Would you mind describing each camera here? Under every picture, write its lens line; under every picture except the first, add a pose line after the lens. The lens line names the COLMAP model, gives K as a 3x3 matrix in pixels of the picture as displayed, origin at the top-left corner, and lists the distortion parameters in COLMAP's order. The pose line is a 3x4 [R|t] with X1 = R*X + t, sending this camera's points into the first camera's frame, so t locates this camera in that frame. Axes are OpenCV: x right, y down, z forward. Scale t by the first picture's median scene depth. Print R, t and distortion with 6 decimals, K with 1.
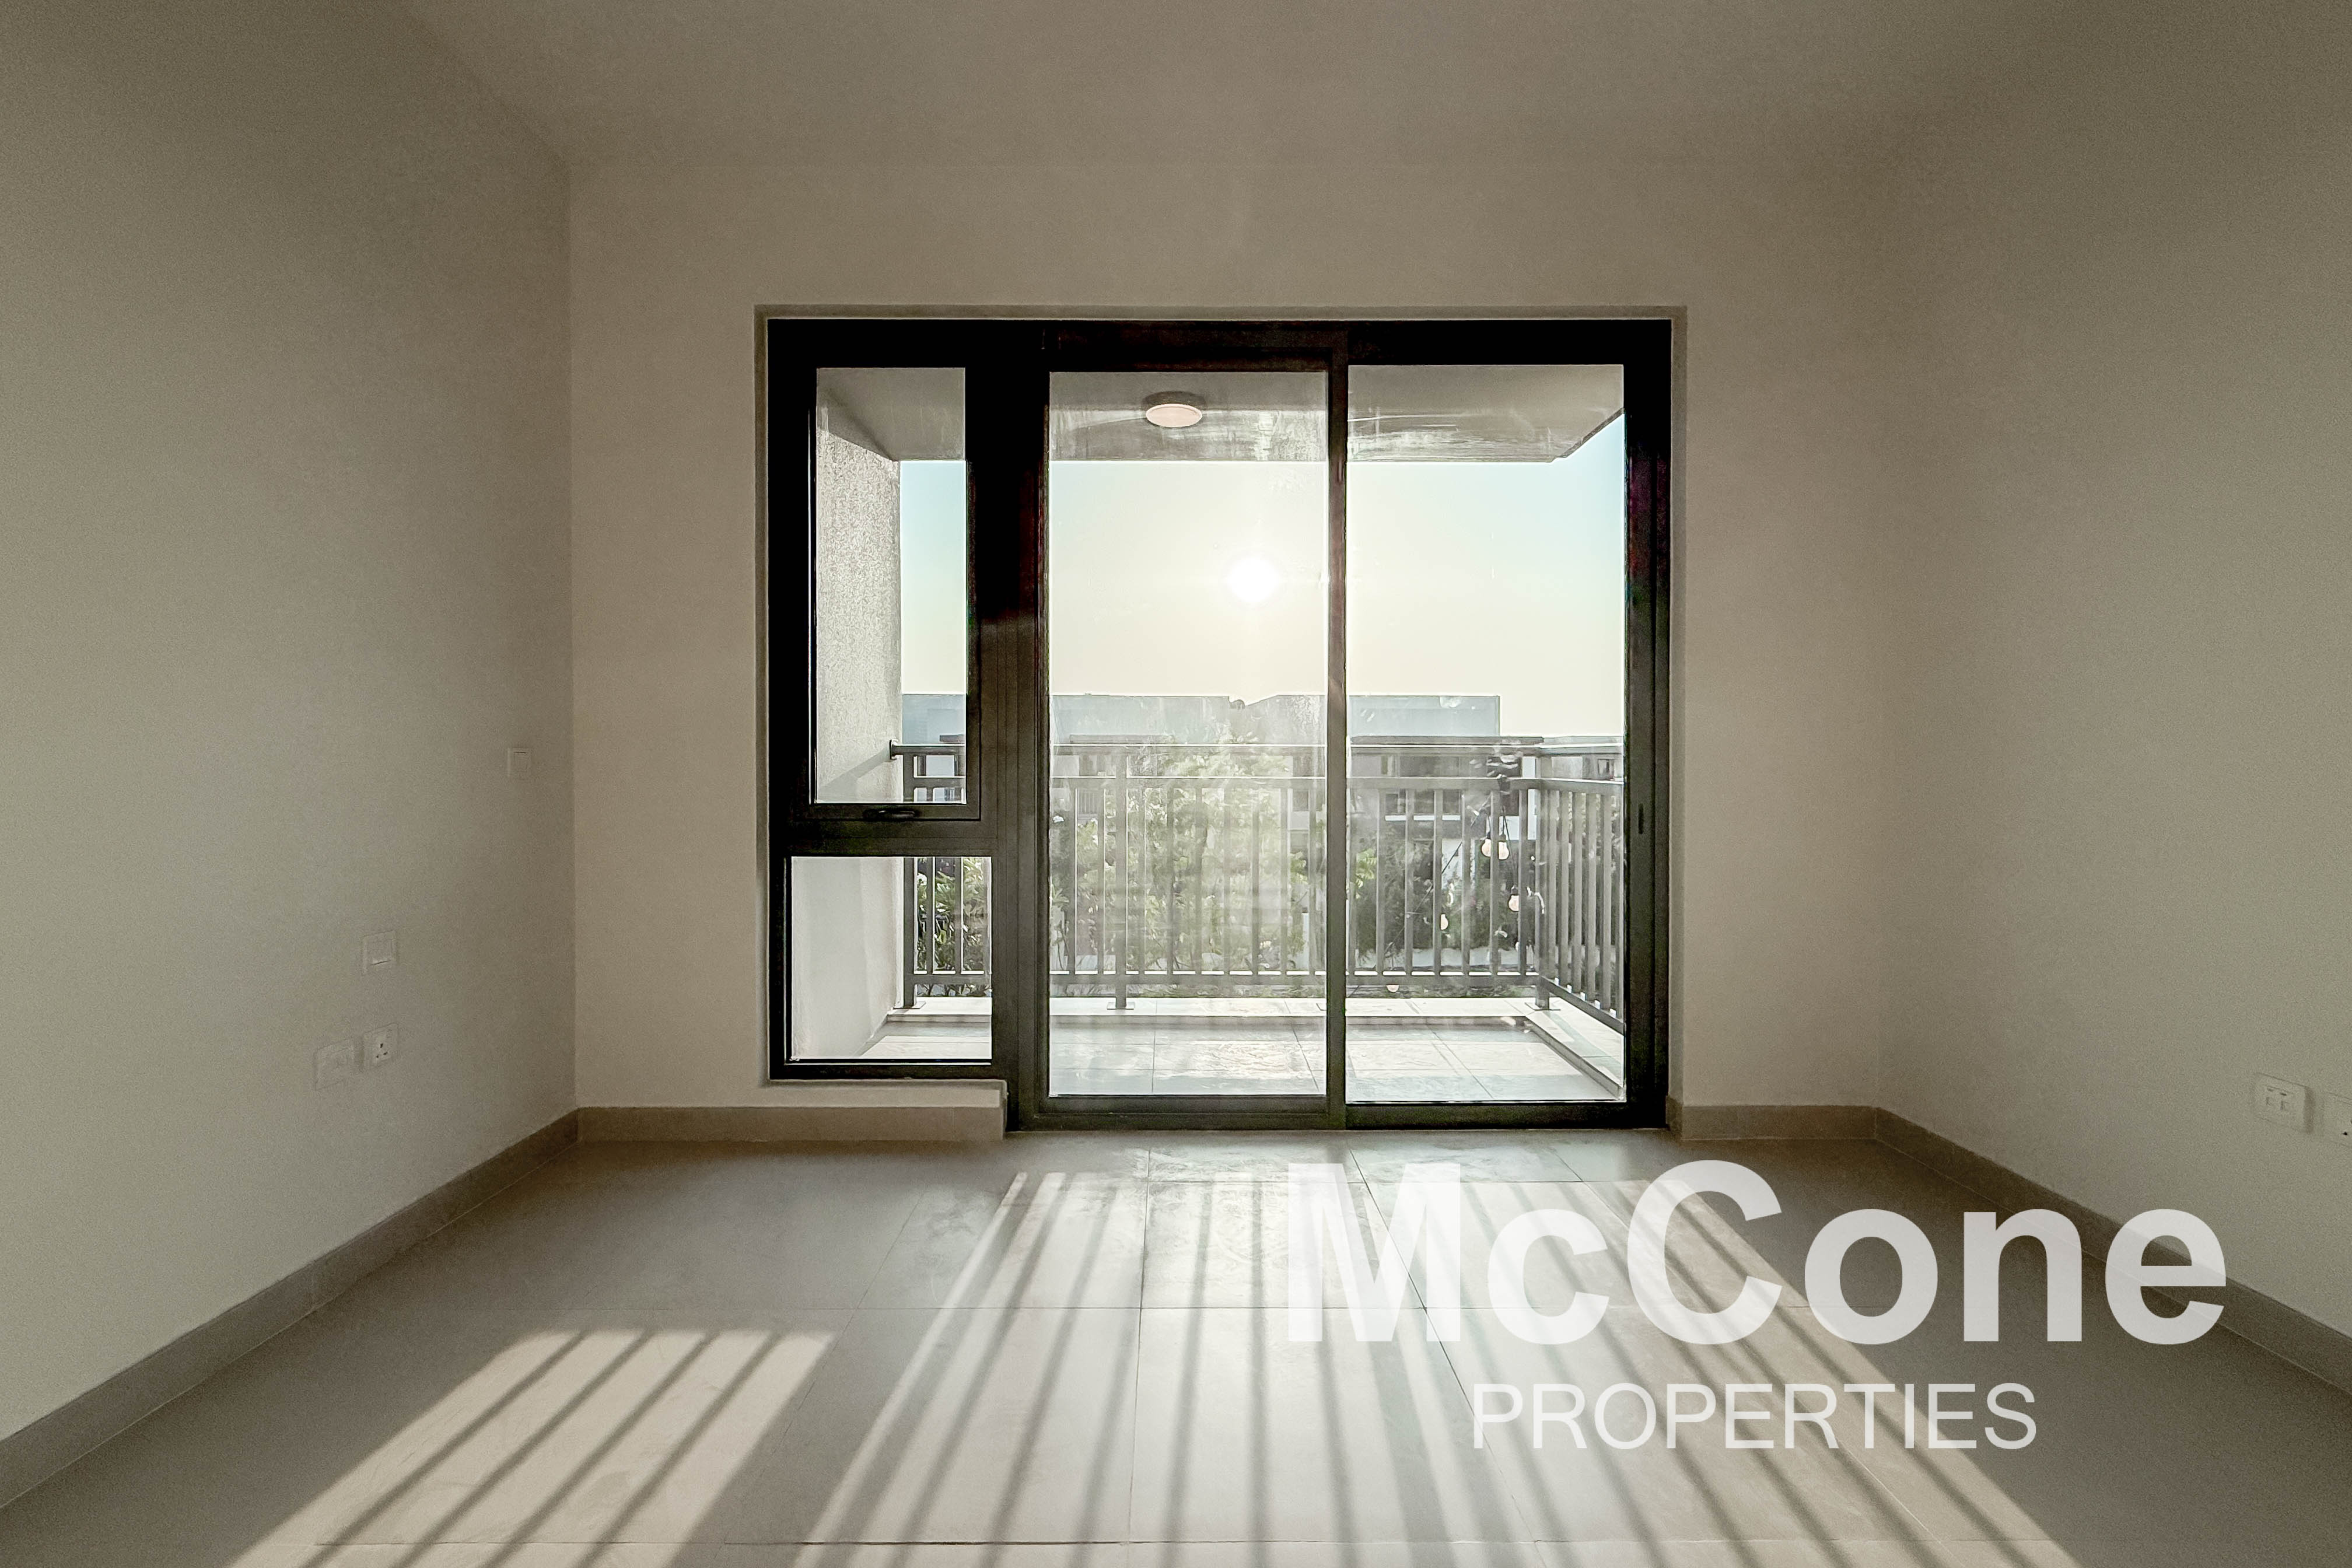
lens RADIAL K [[969.6, 0, 1175.8], [0, 969.6, 755.5], [0, 0, 1]] dist [0.002005, 0.000051]
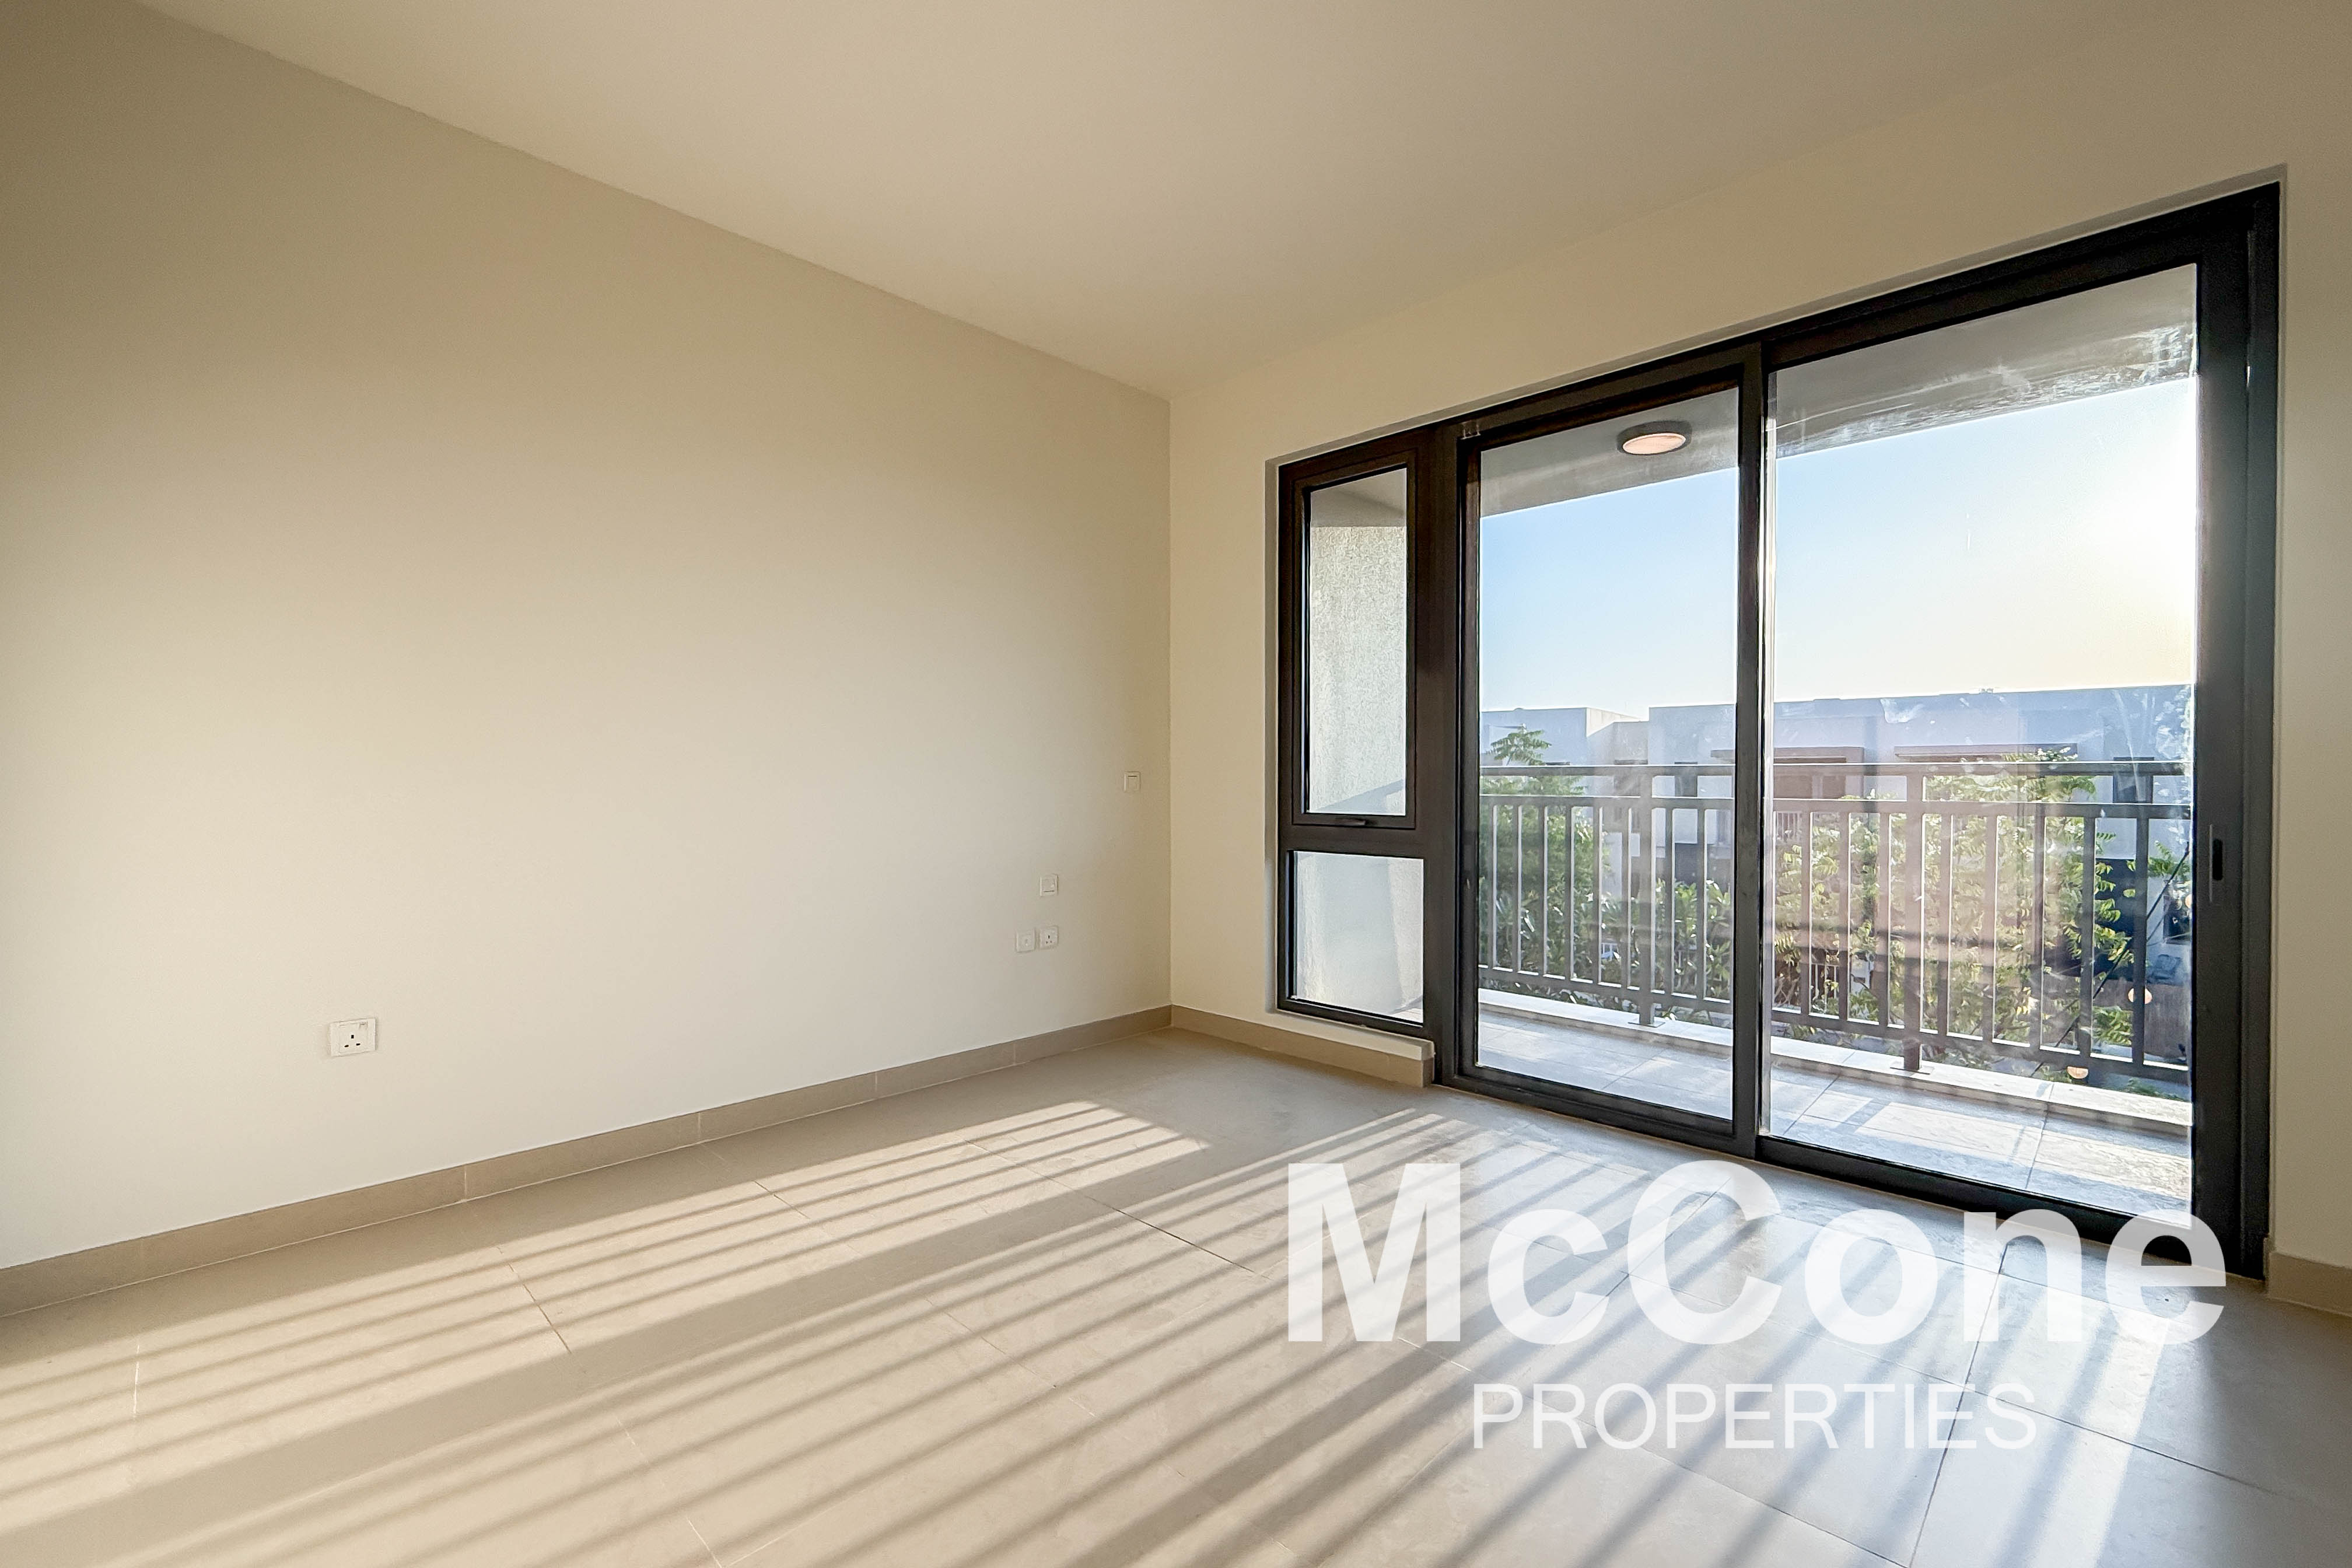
lens RADIAL K [[958.6, 0, 1175.2], [0, 958.6, 786.5], [0, 0, 1]] dist [-0.001249, -0.000129]
pose [[0.721862, 0.006344, -0.692008, 0.418997], [0.005078, 0.999883, 0.014464, -0.009558], [0.692018, -0.013955, 0.721745, -0.100304]]
